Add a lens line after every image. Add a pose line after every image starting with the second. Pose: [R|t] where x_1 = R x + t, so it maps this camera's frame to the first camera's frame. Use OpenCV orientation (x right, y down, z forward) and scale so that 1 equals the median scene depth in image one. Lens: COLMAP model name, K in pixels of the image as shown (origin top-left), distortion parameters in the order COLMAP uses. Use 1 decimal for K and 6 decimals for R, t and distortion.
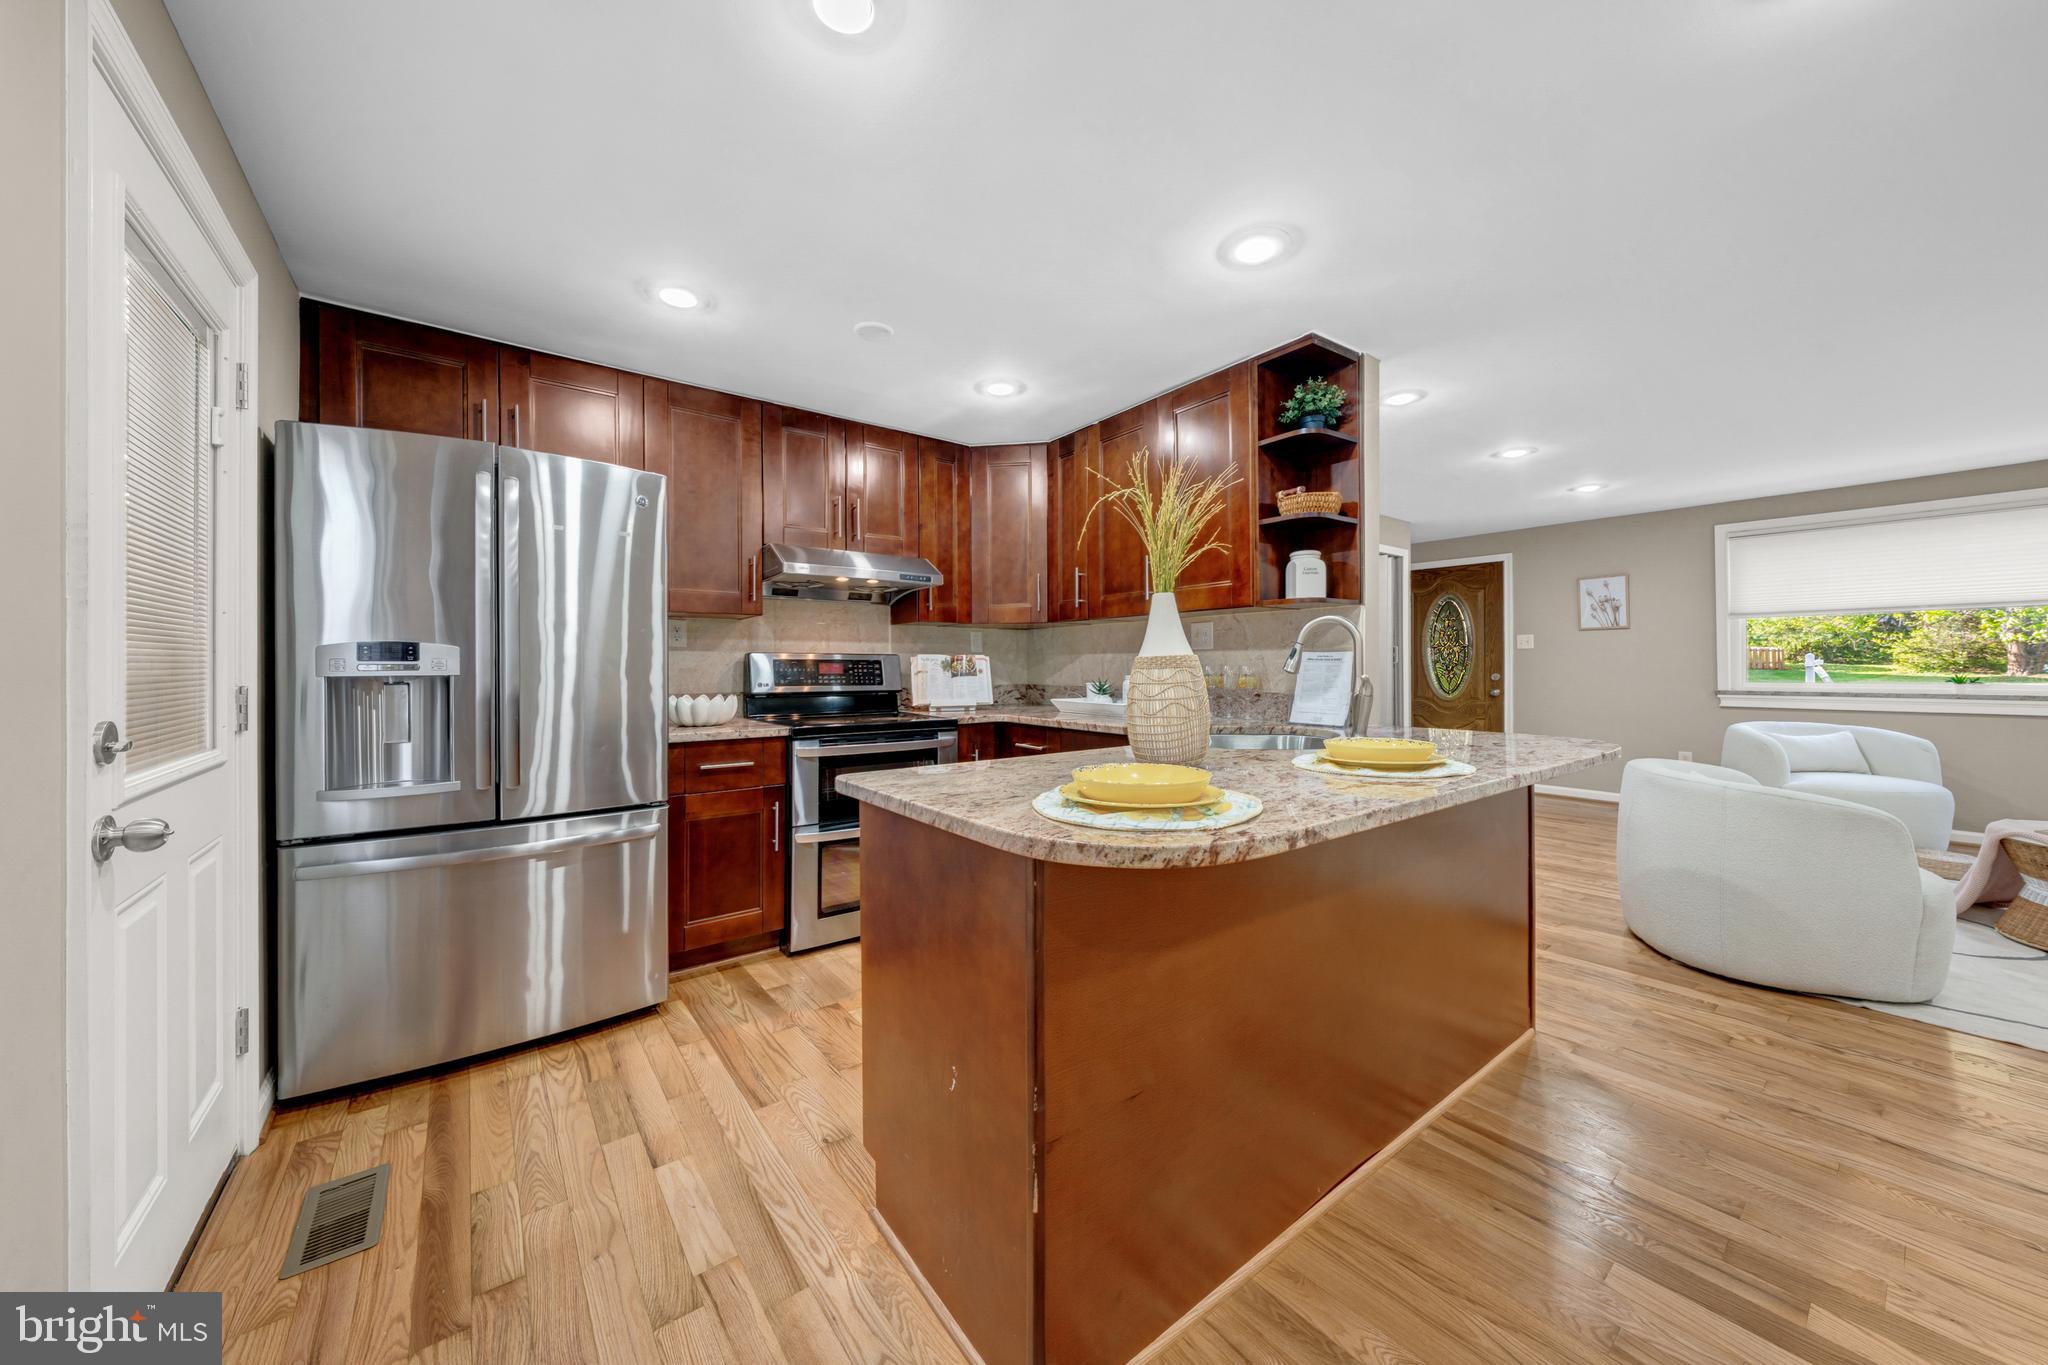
lens RADIAL K [[711.6, 0, 1014.9], [0, 711.6, 664.7], [0, 0, 1]] dist [-0.004794, 0.000533]
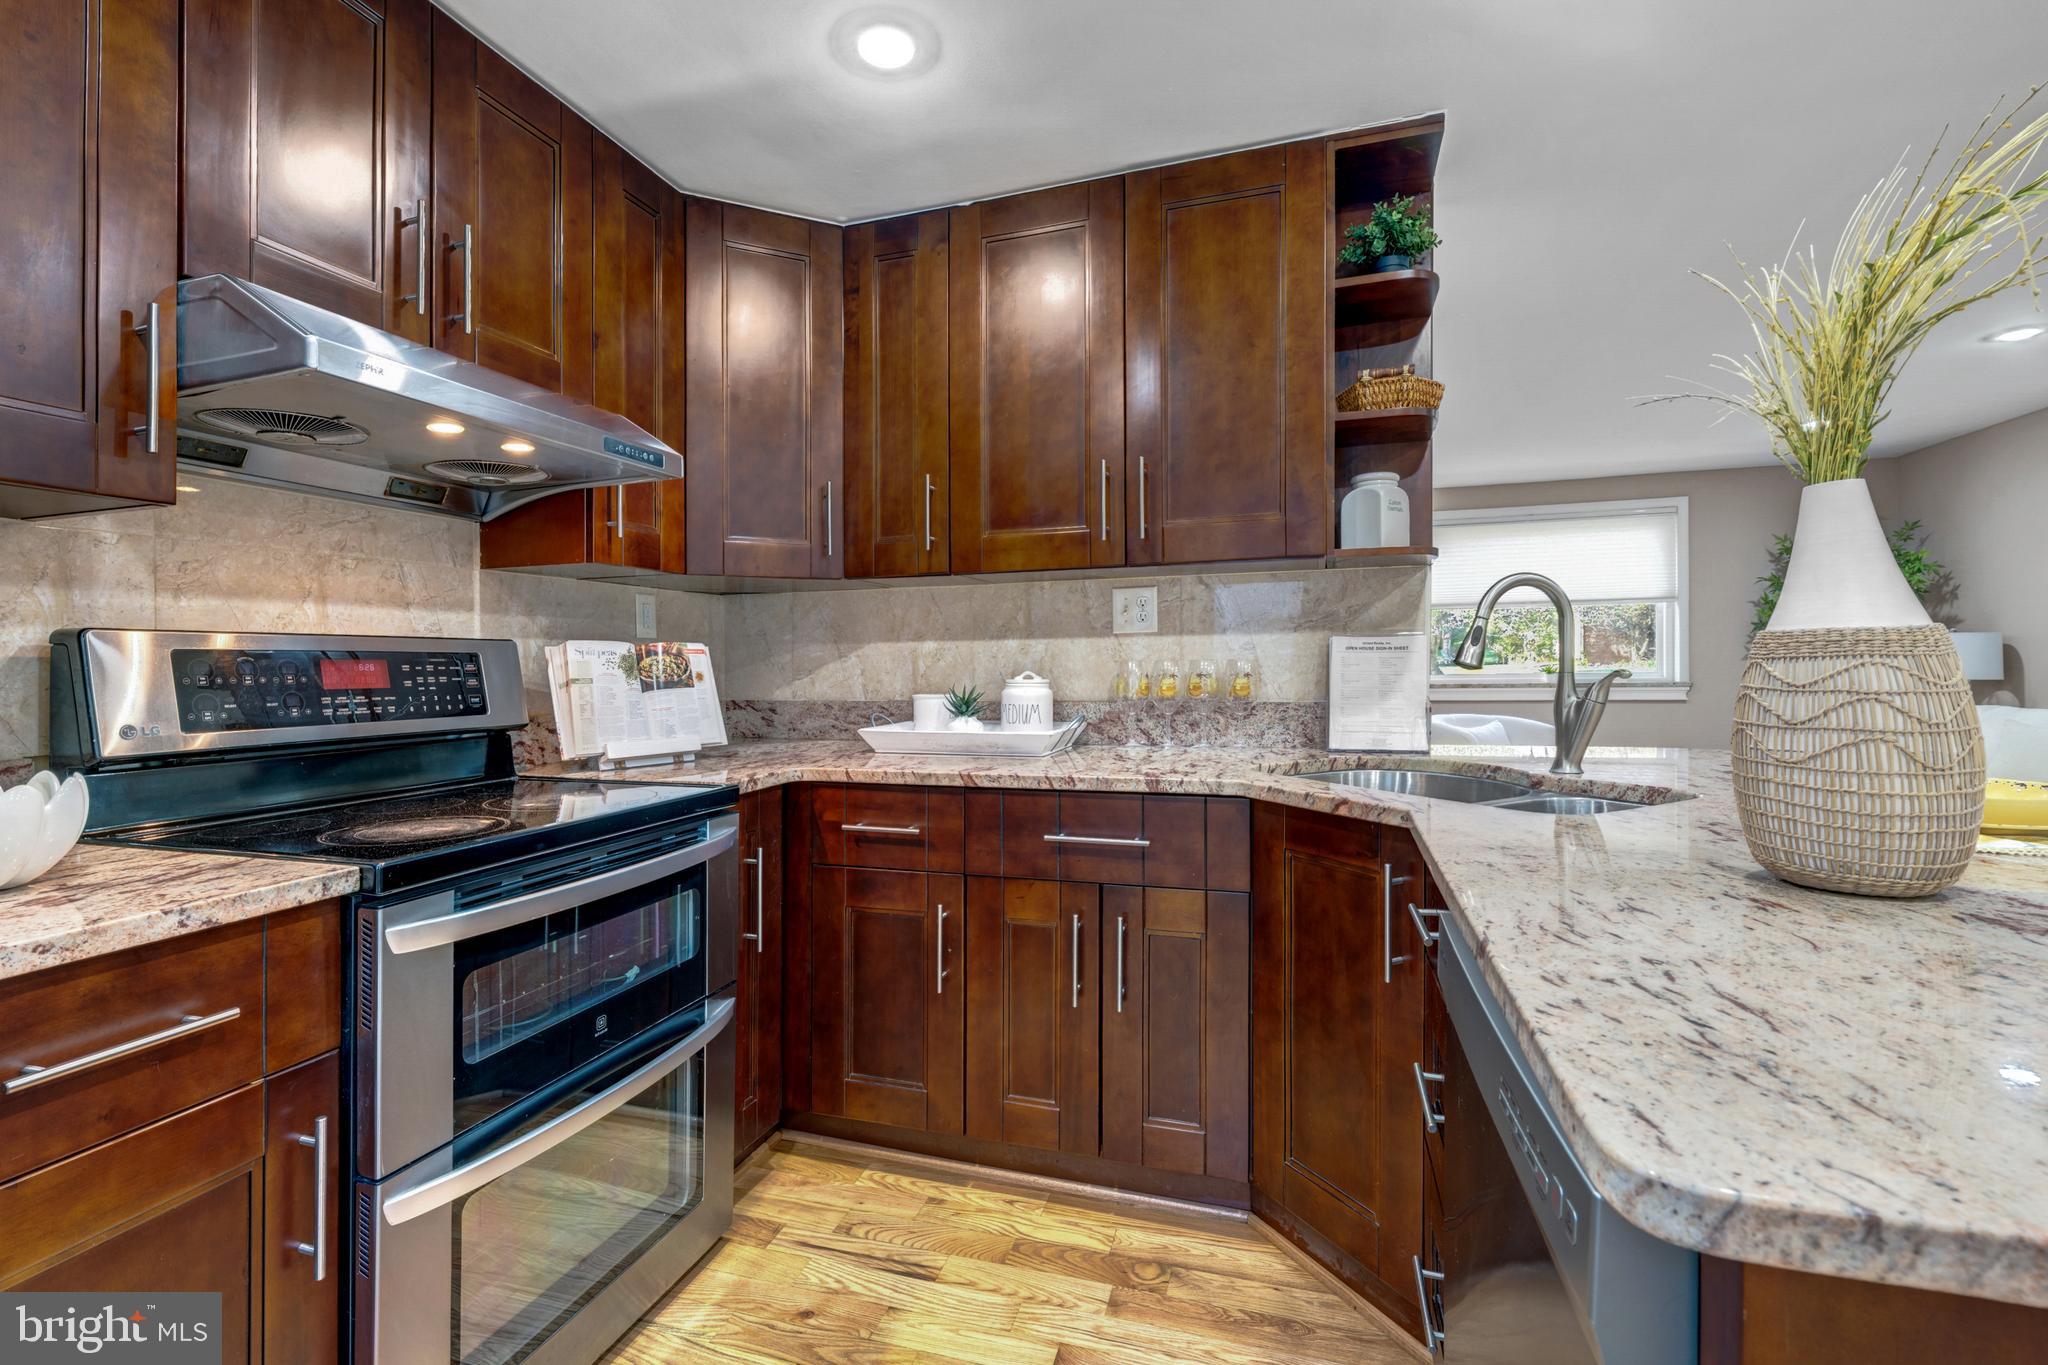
lens RADIAL K [[930.4, 0, 1016.9], [0, 930.4, 668.6], [0, 0, 1]] dist [-0.010673, -0.000146]
pose [[0.812951, -0.012085, 0.582206, -0.264214], [0.010720, 0.999926, 0.005786, 0.002740], [-0.582233, 0.001537, 0.813021, 0.420135]]
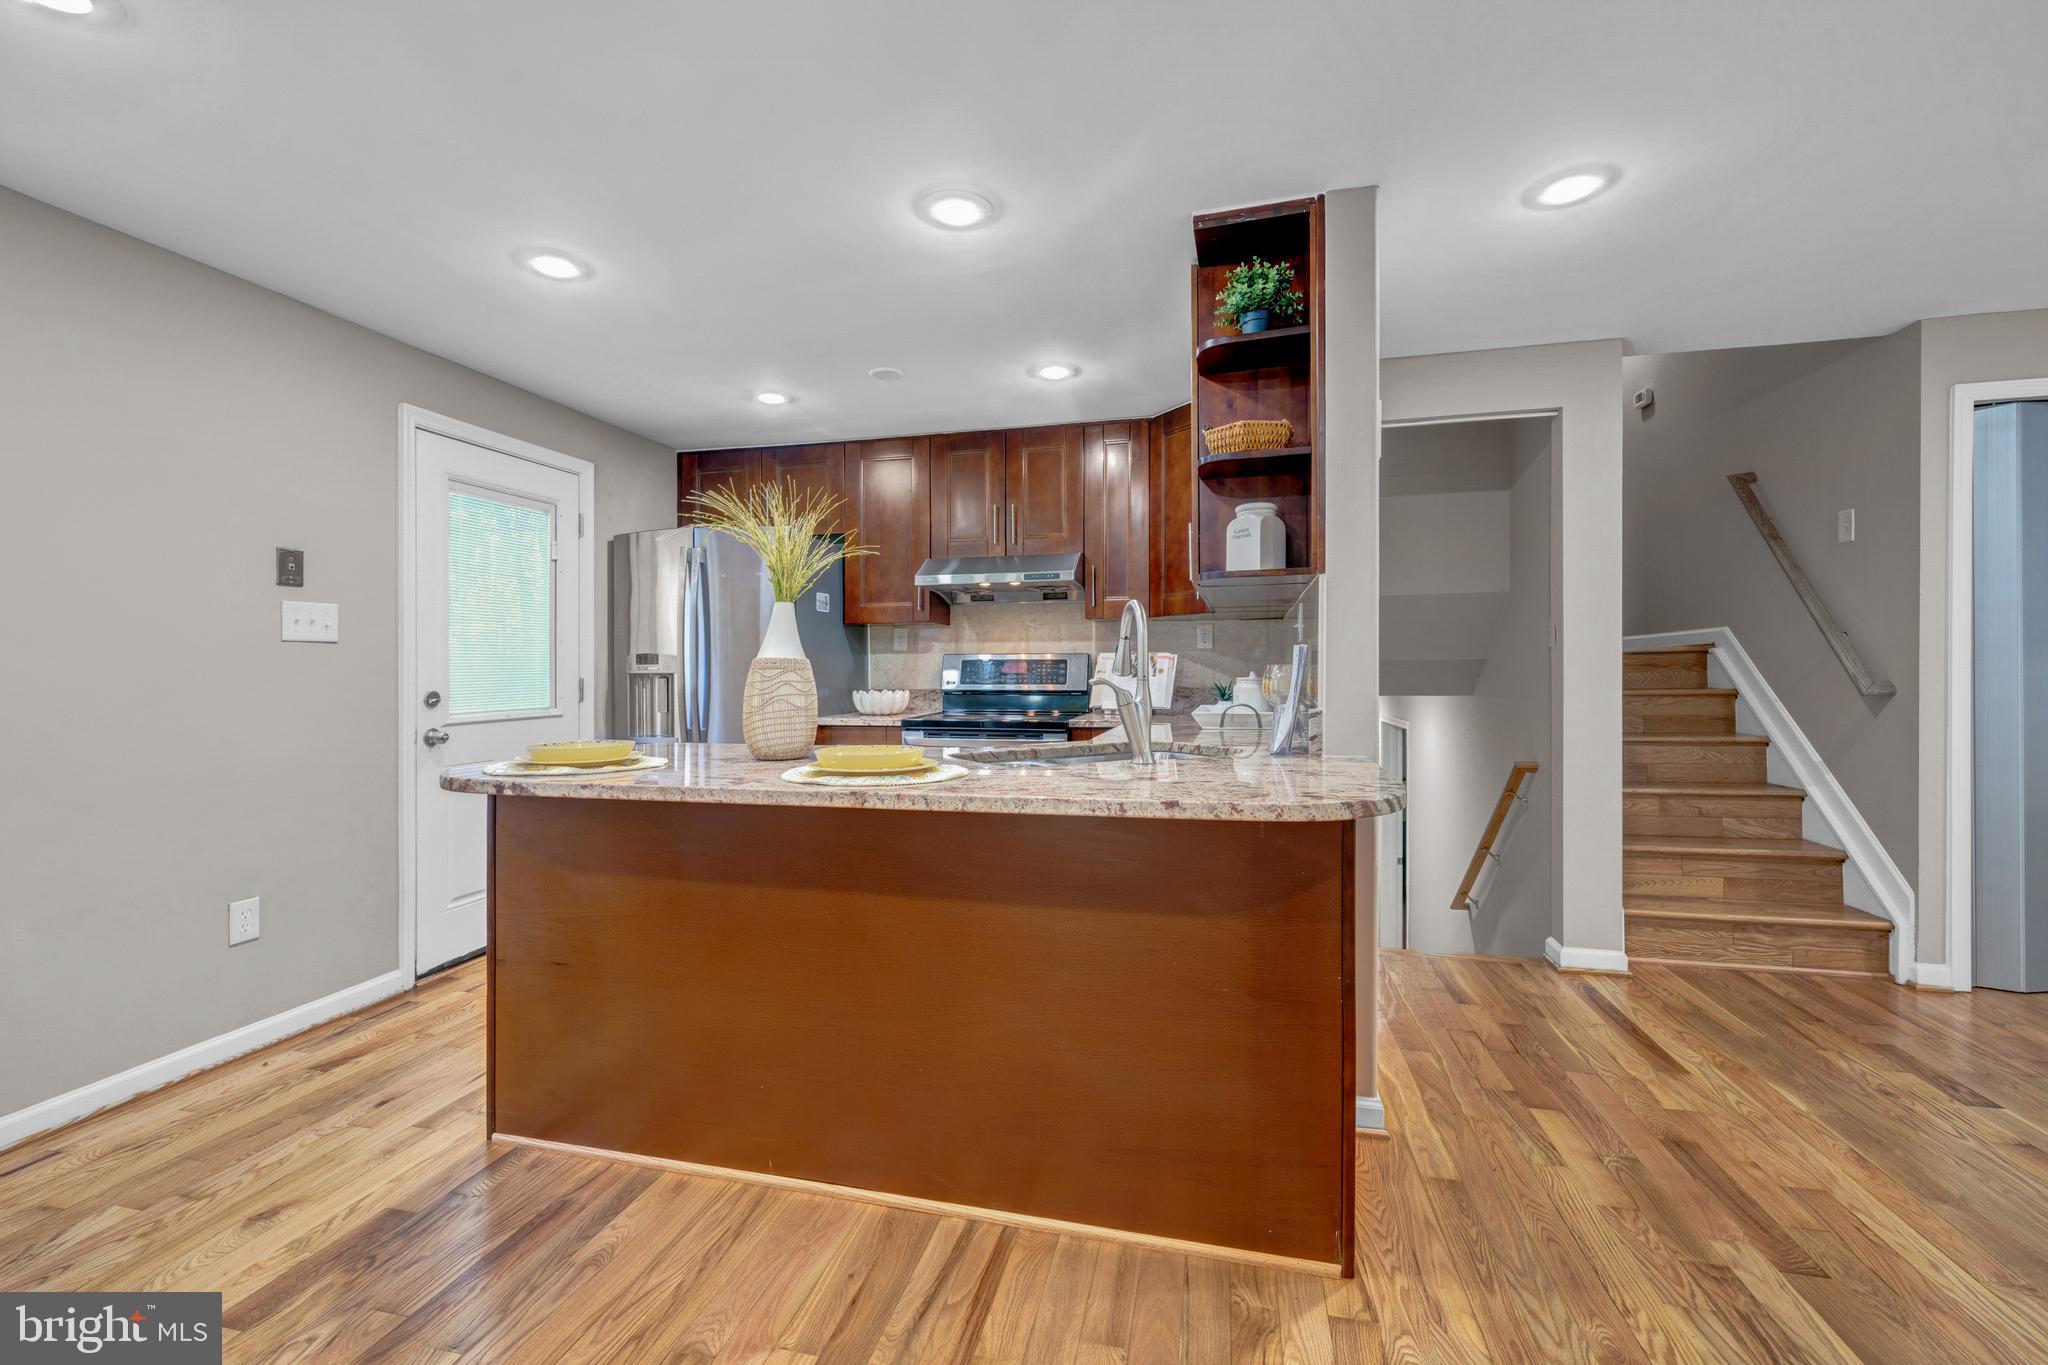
lens RADIAL K [[849.5, 0, 1014.1], [0, 849.5, 668.5], [0, 0, 1]] dist [-0.002505, -0.000244]
pose [[0.630500, 0.000456, -0.776189, 0.722312], [0.005575, 0.999971, 0.005116, -0.000187], [0.776169, -0.007553, 0.630480, 0.216847]]
